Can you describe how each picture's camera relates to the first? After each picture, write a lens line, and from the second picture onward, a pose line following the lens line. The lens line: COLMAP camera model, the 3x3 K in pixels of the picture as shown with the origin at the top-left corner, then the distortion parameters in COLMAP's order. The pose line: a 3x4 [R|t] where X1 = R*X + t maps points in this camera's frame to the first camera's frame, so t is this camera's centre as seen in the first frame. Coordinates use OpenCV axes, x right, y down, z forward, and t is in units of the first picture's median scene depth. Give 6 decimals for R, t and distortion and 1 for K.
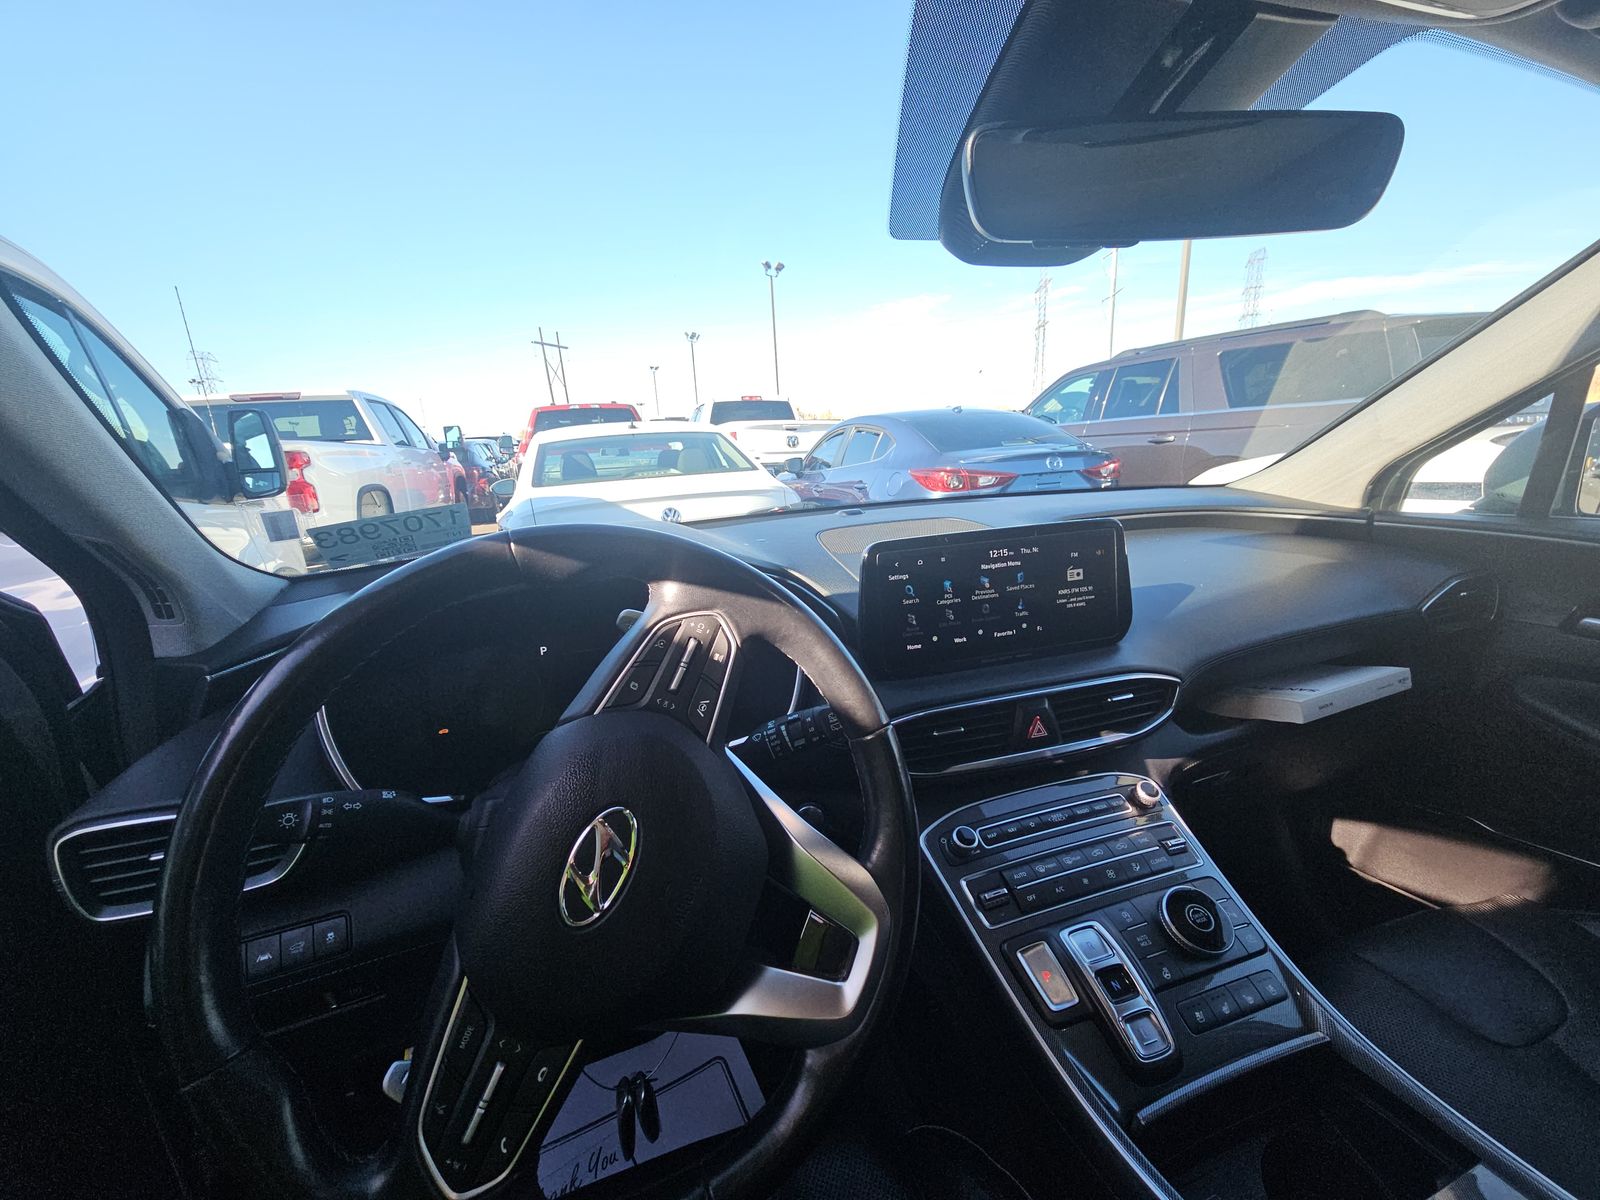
lens RADIAL K [[667.0, 0, 800.0], [0, 667.0, 600.0], [0, 0, 1]] dist [0.002247, 0.000308]
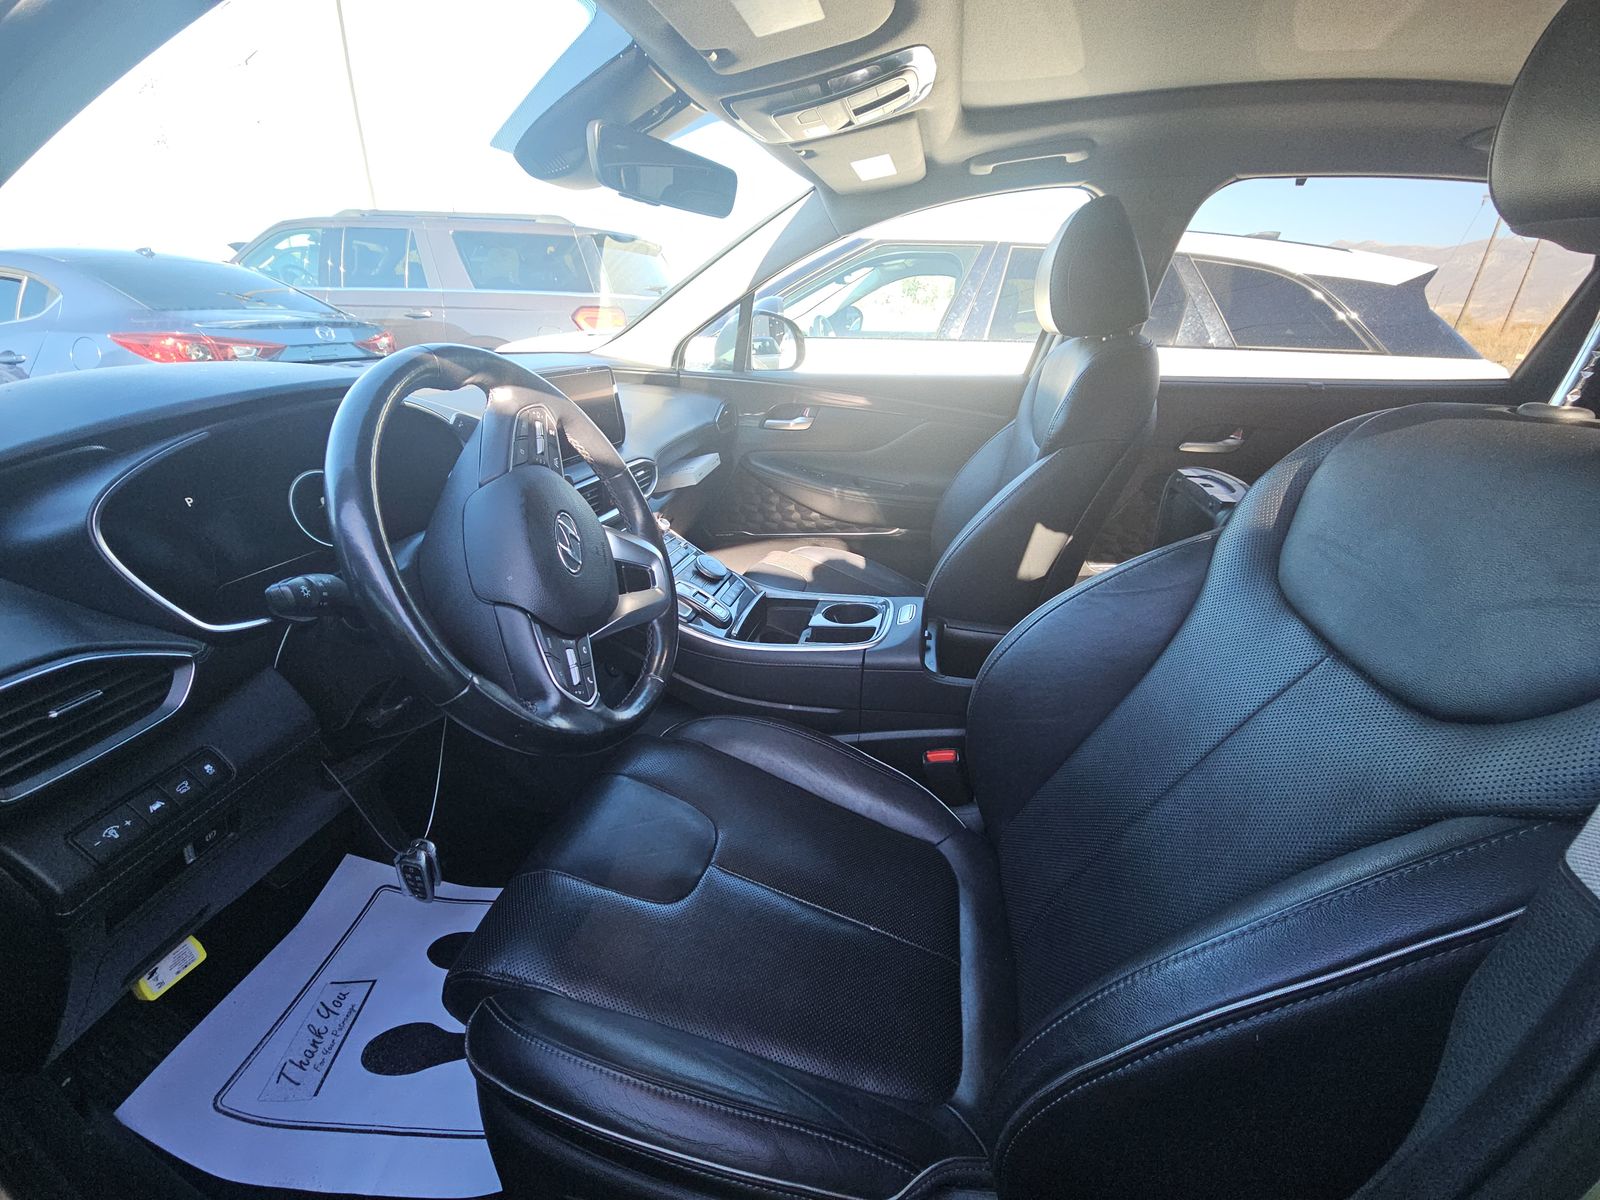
lens RADIAL K [[667.0, 0, 800.0], [0, 667.0, 600.0], [0, 0, 1]] dist [0.002247, 0.000308]
pose [[0.513122, -0.276366, 0.812605, -0.131641], [0.138660, 0.960999, 0.239278, 0.017452], [-0.847041, -0.010103, 0.531431, -0.043086]]
